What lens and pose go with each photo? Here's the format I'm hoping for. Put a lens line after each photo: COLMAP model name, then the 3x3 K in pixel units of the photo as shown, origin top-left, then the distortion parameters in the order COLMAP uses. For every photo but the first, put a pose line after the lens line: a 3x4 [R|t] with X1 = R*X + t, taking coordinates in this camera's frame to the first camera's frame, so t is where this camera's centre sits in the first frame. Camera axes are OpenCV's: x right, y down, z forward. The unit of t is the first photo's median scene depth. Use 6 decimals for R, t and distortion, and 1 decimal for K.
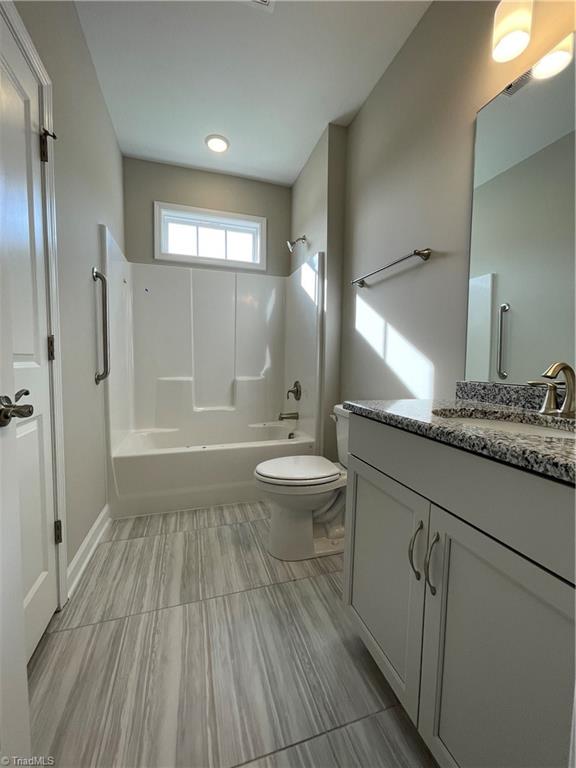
lens RADIAL K [[311.8, 0, 288.9], [0, 311.8, 381.8], [0, 0, 1]] dist [-0.003397, 0.003509]
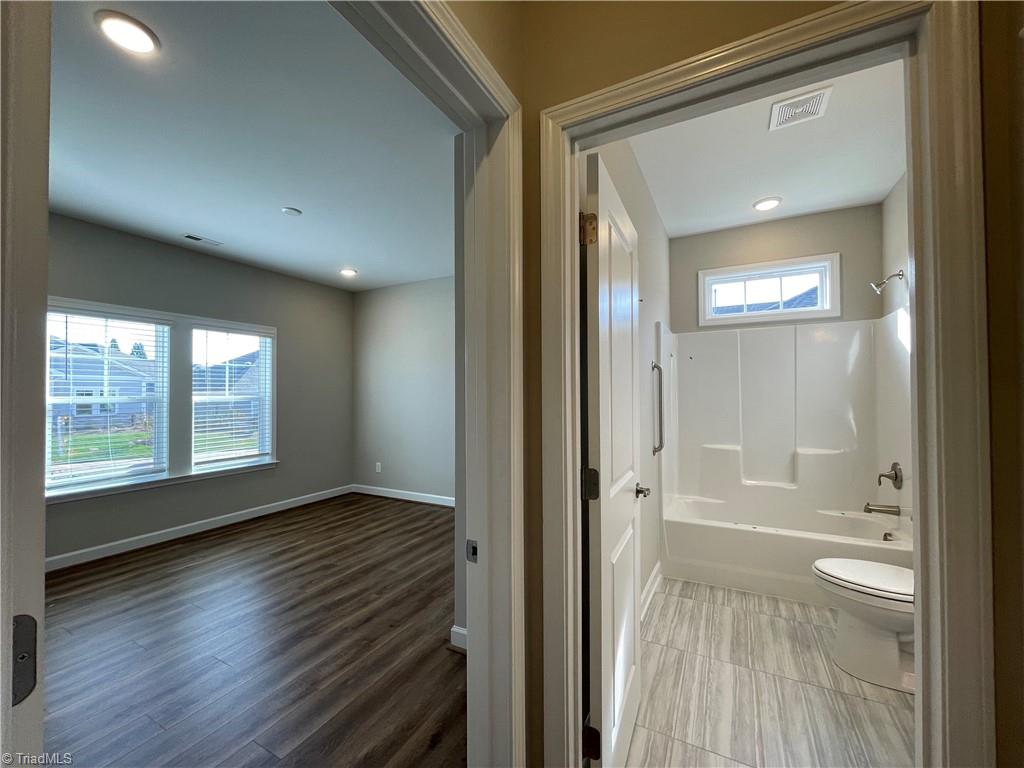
lens RADIAL K [[415.7, 0, 509.2], [0, 415.7, 387.4], [0, 0, 1]] dist [-0.003397, 0.003509]
pose [[0.692171, -0.028117, -0.721186, 0.159381], [-0.031315, 0.997130, -0.068930, -0.123447], [0.721054, 0.070295, 0.689304, -0.518721]]
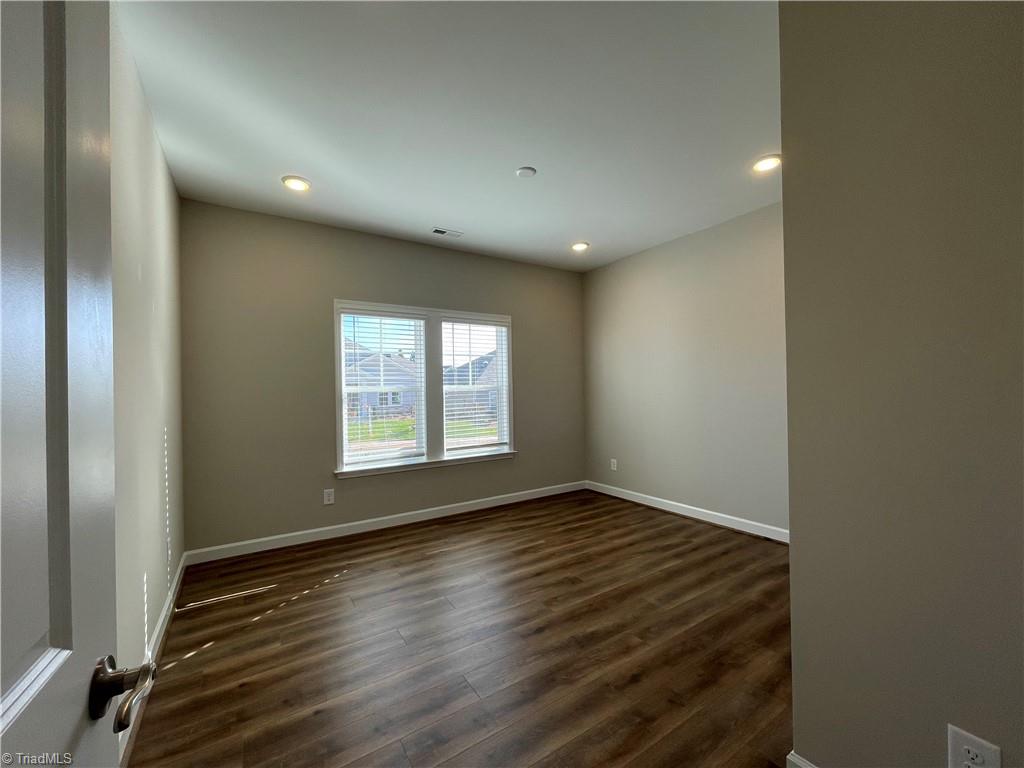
lens RADIAL K [[415.7, 0, 510.7], [0, 415.7, 386.5], [0, 0, 1]] dist [-0.003397, 0.003509]
pose [[0.258572, -0.027027, -0.965614, -0.240567], [-0.039199, 0.998492, -0.038444, -0.098441], [0.965196, 0.047791, 0.257123, -0.443664]]
